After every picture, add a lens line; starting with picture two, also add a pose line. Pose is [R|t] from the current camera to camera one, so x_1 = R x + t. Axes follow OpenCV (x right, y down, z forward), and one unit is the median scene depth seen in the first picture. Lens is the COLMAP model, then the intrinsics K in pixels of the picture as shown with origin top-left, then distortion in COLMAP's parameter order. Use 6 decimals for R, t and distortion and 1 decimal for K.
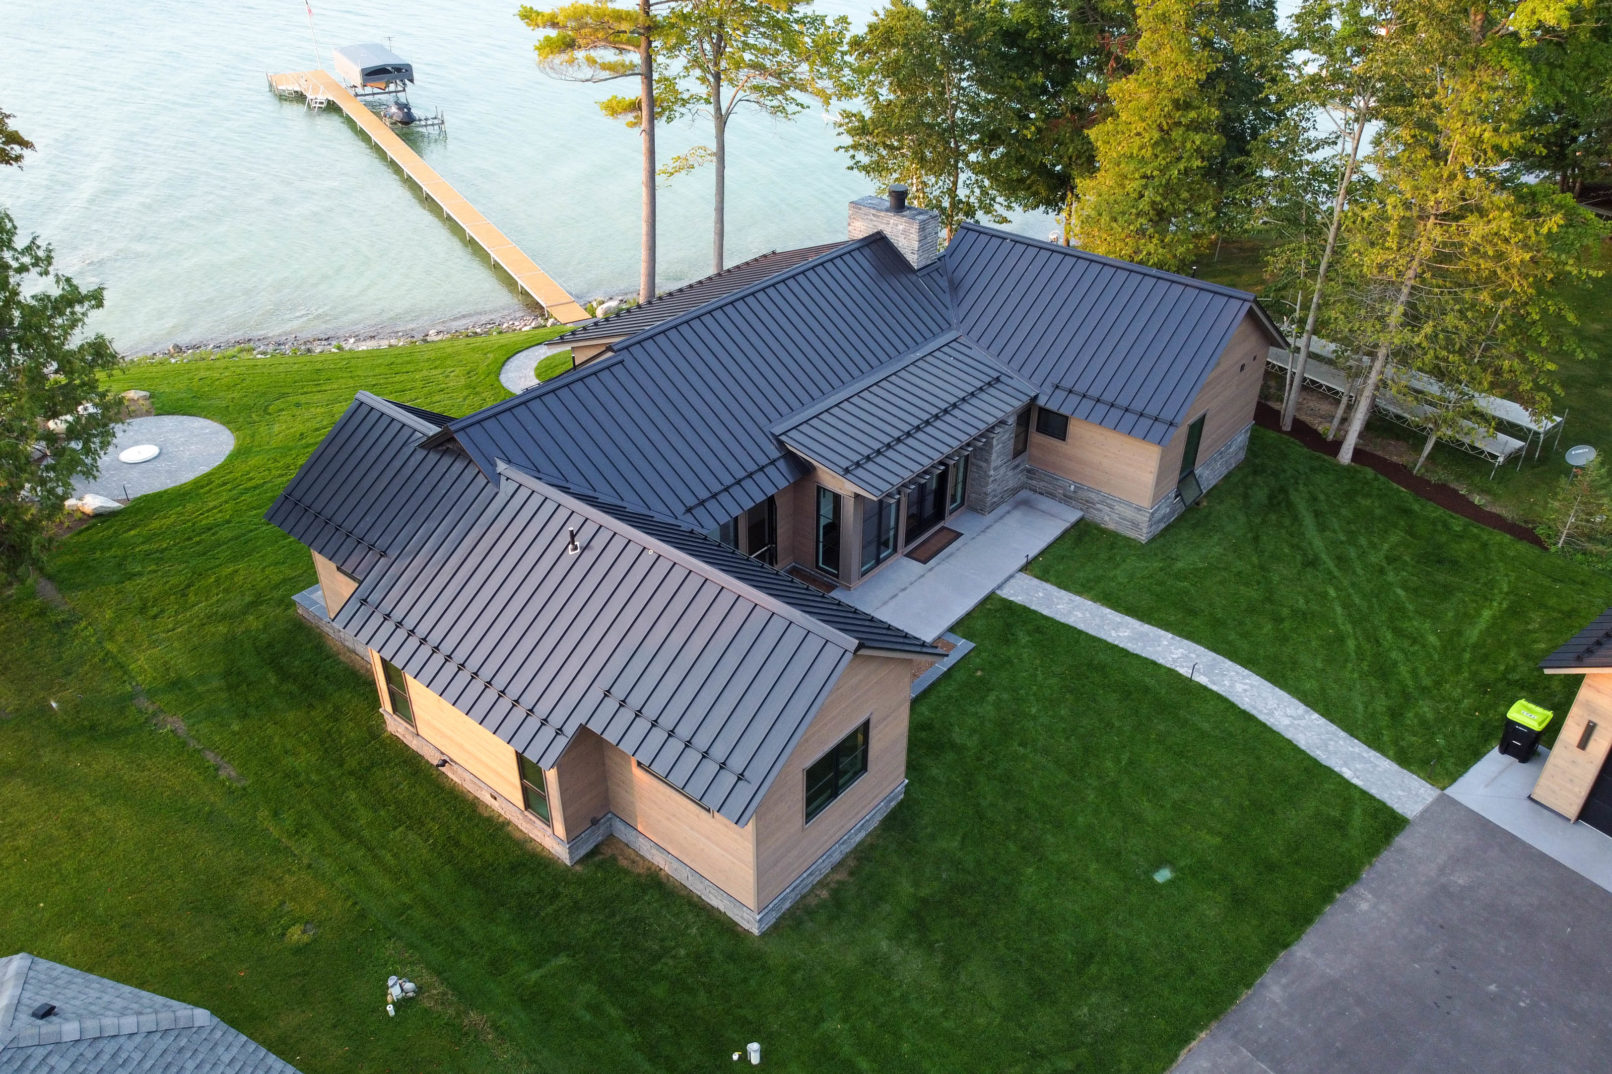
lens RADIAL K [[1243.1, 0, 807.0], [0, 1243.1, 574.5], [0, 0, 1]] dist [0.007415, -0.009623]
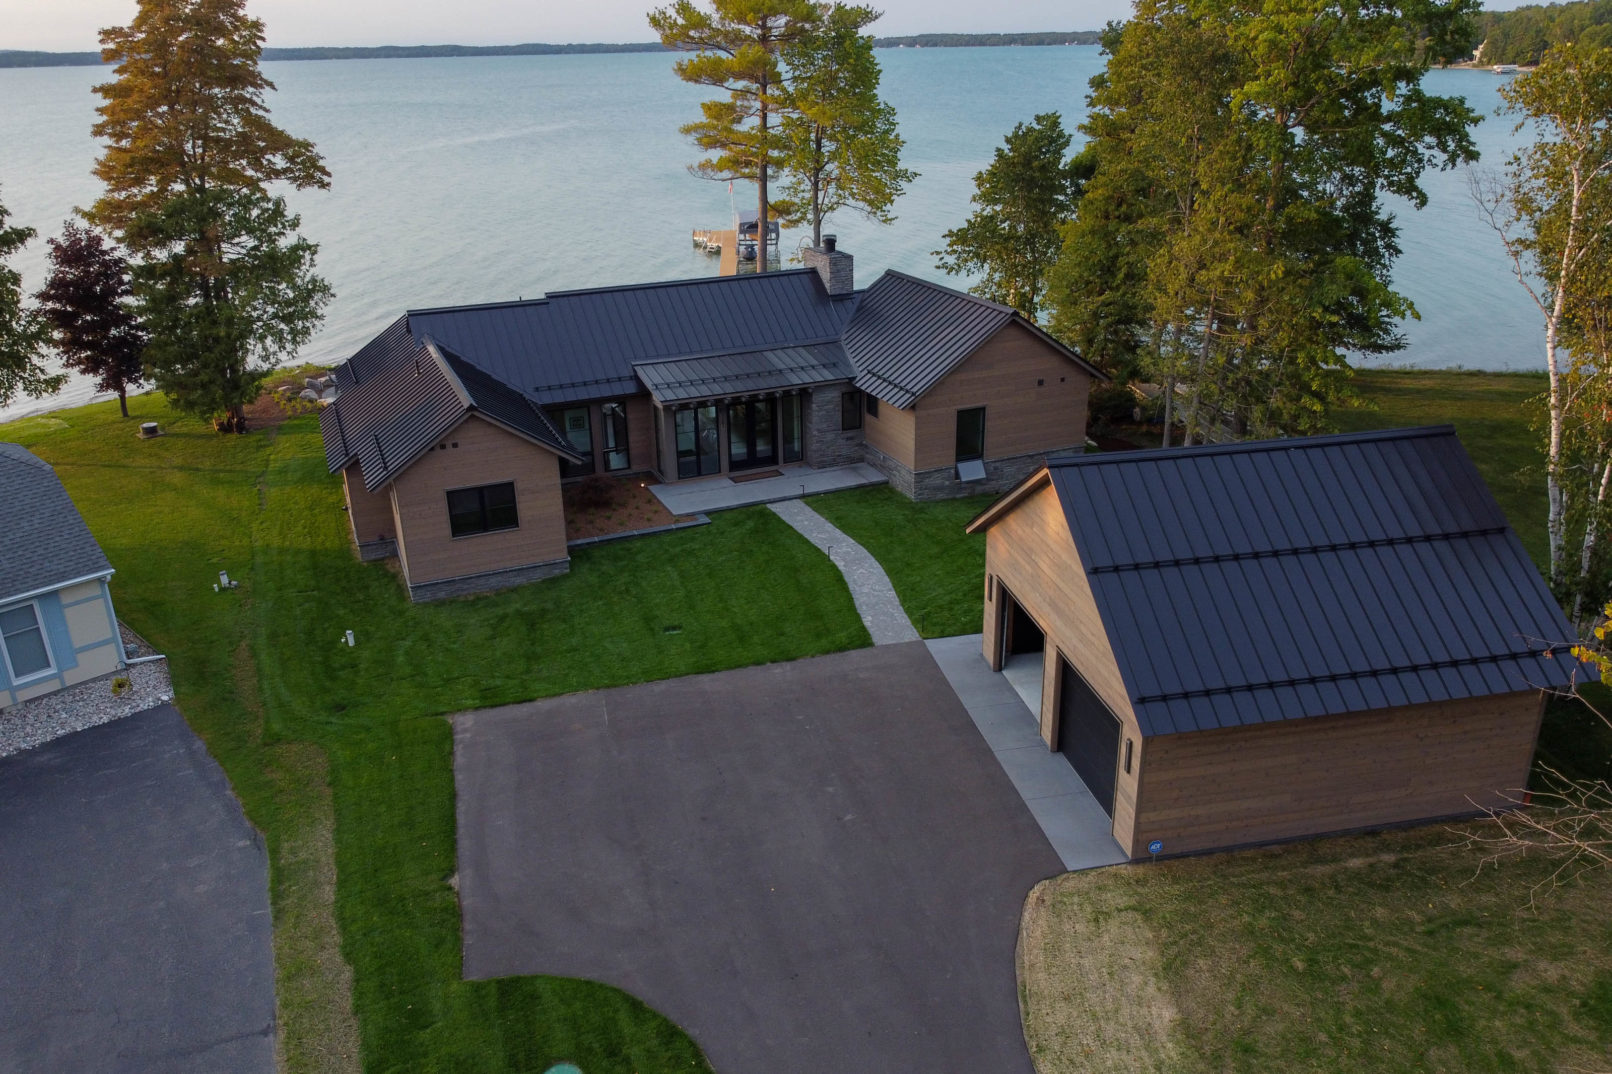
lens RADIAL K [[1243.1, 0, 807.0], [0, 1243.1, 574.5], [0, 0, 1]] dist [0.007415, -0.009623]
pose [[0.885856, 0.158897, -0.435903, 0.833174], [-0.236988, 0.962681, -0.130694, 0.266465], [0.398869, 0.219080, 0.890454, -0.153943]]
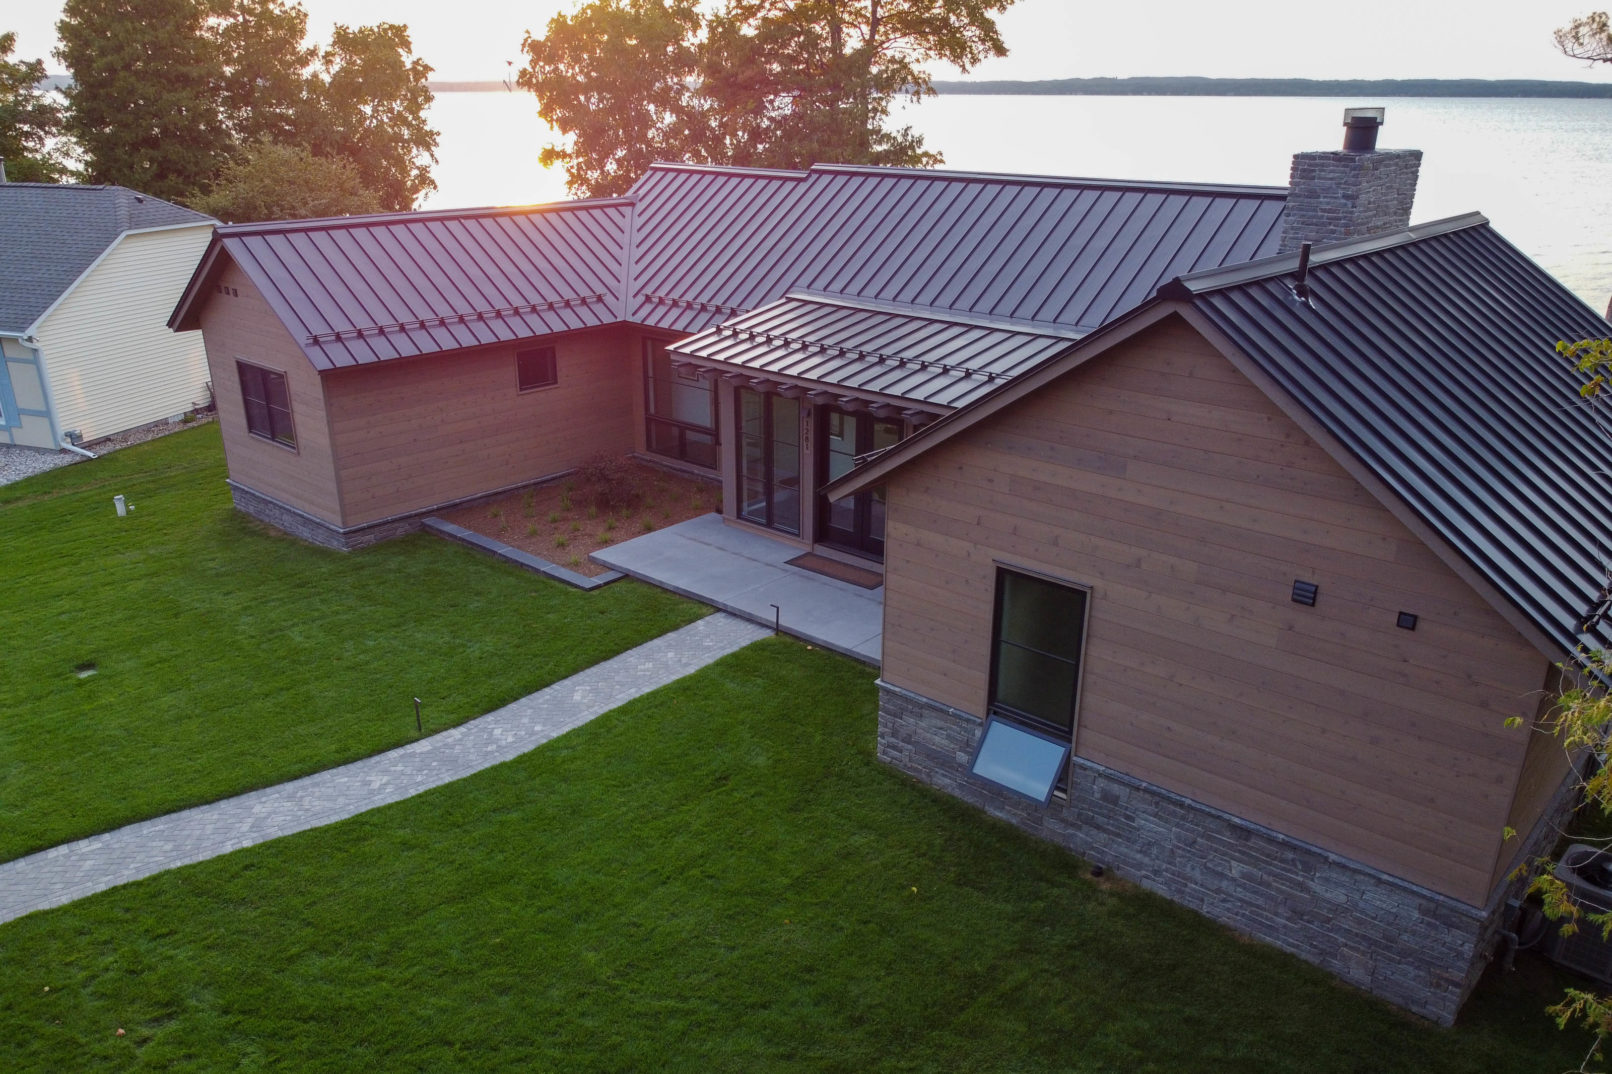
lens RADIAL K [[1250.9, 0, 781.3], [0, 1250.9, 583.2], [0, 0, 1]] dist [0.010420, -0.004511]
pose [[-0.058695, 0.359690, -0.931224, 0.778163], [-0.563262, 0.758227, 0.328372, -0.234761], [0.824191, 0.543796, 0.158096, 0.983935]]
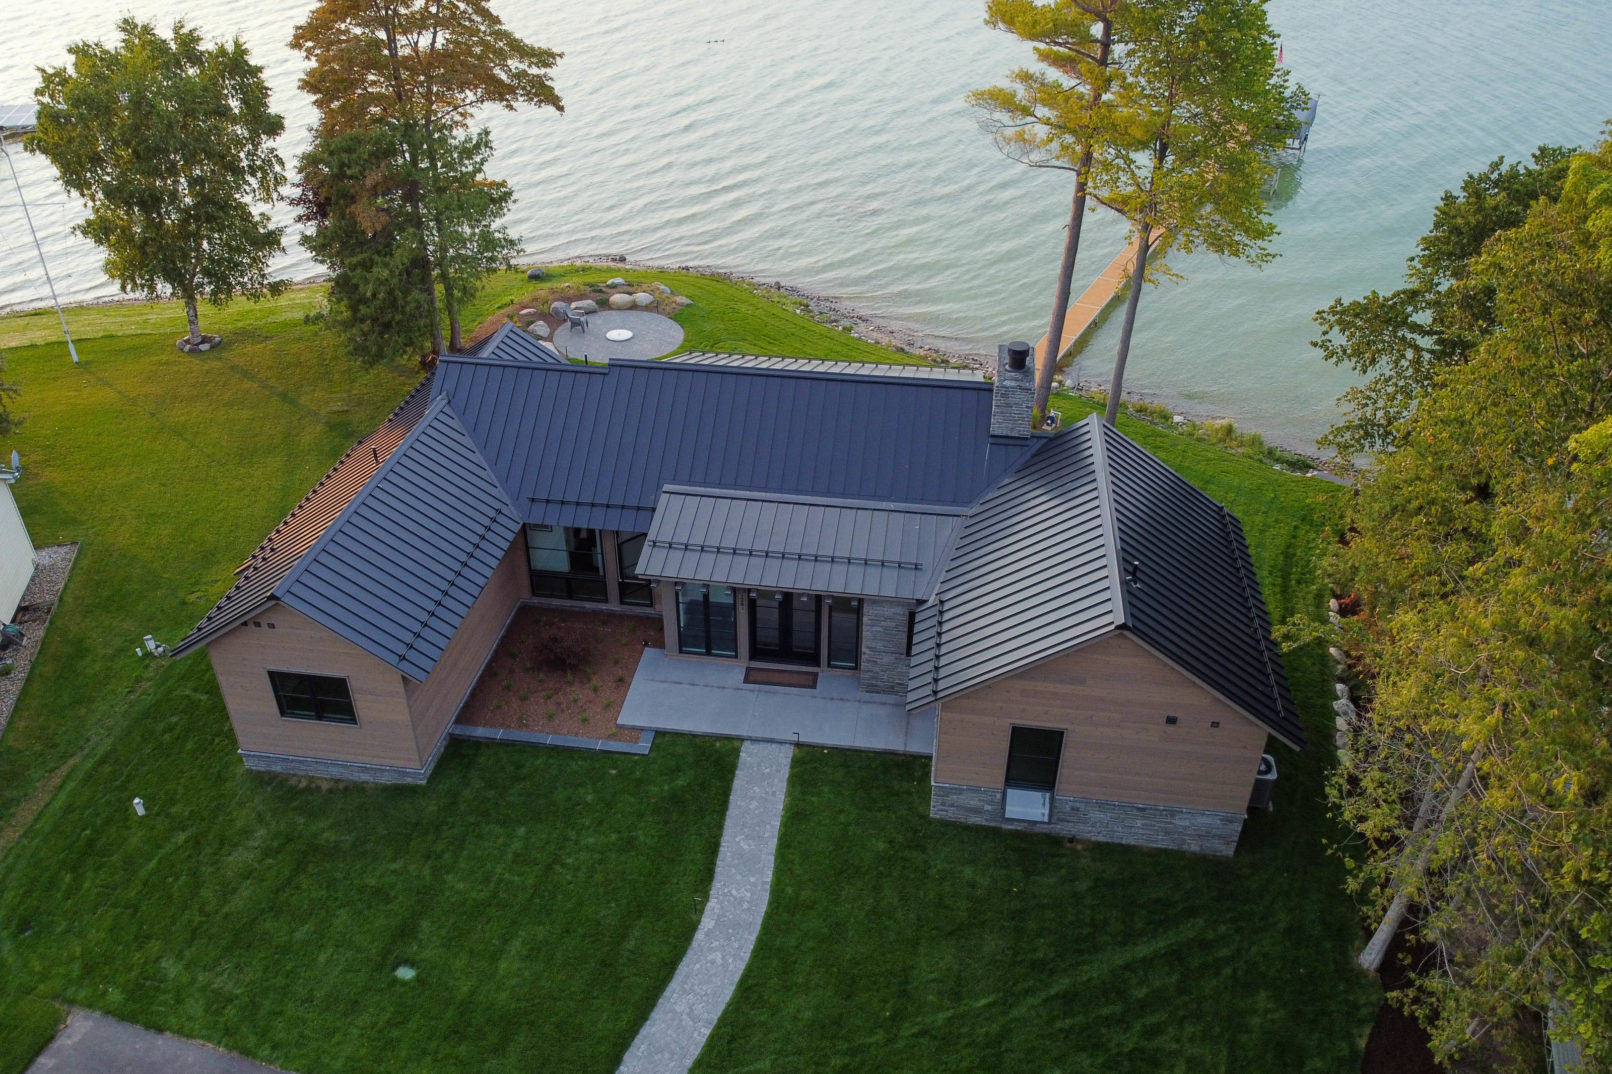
lens RADIAL K [[1243.1, 0, 807.0], [0, 1243.1, 574.5], [0, 0, 1]] dist [0.007415, -0.009623]
pose [[0.515743, 0.480010, -0.709648, 0.852633], [-0.478654, 0.848417, 0.226009, -0.358601], [0.710563, 0.223113, 0.667323, 0.389087]]
